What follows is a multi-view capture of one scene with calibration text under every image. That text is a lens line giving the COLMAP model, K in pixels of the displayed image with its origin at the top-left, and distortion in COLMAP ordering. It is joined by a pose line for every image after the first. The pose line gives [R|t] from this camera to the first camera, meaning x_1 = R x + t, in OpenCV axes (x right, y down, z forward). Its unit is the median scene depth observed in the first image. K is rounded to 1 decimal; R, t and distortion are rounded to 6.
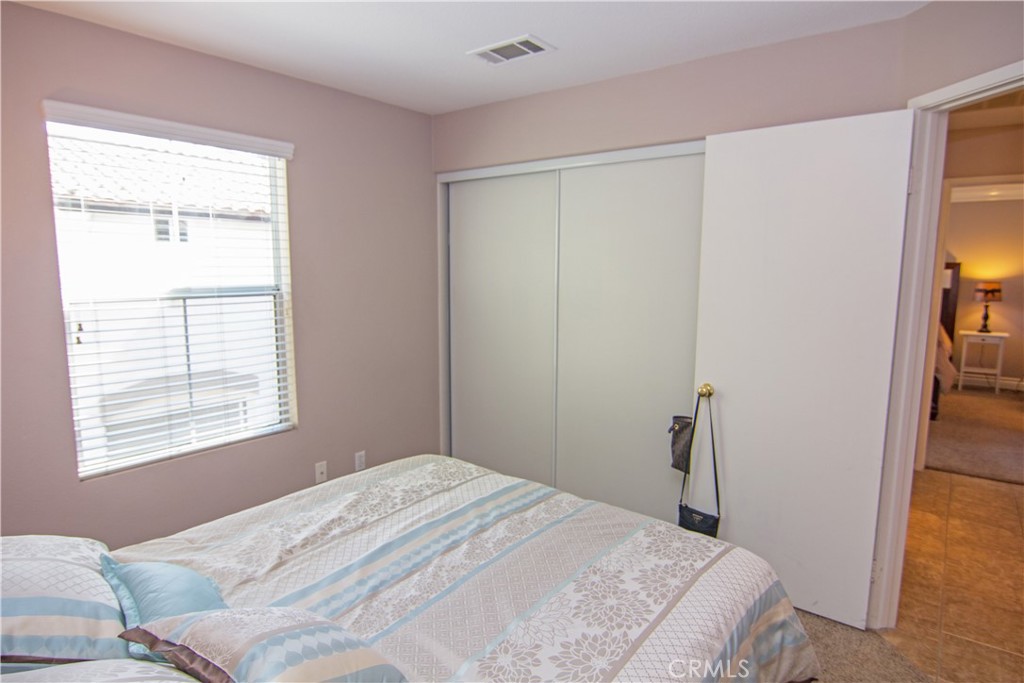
lens RADIAL K [[576.9, 0, 514.3], [0, 576.9, 343.4], [0, 0, 1]] dist [-0.004738, -0.013612]
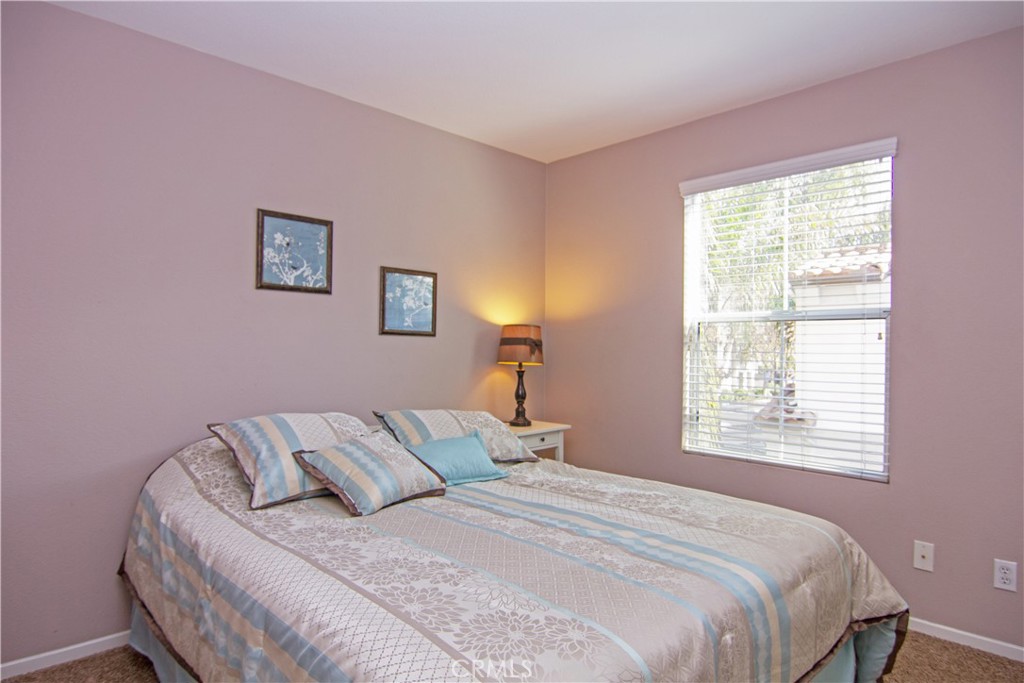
lens RADIAL K [[576.9, 0, 514.3], [0, 576.9, 343.4], [0, 0, 1]] dist [-0.004738, -0.013612]
pose [[-0.141646, -0.011427, -0.989851, 0.878728], [-0.139957, 0.990120, 0.008598, 0.039743], [0.979974, 0.139754, -0.141846, 1.033555]]
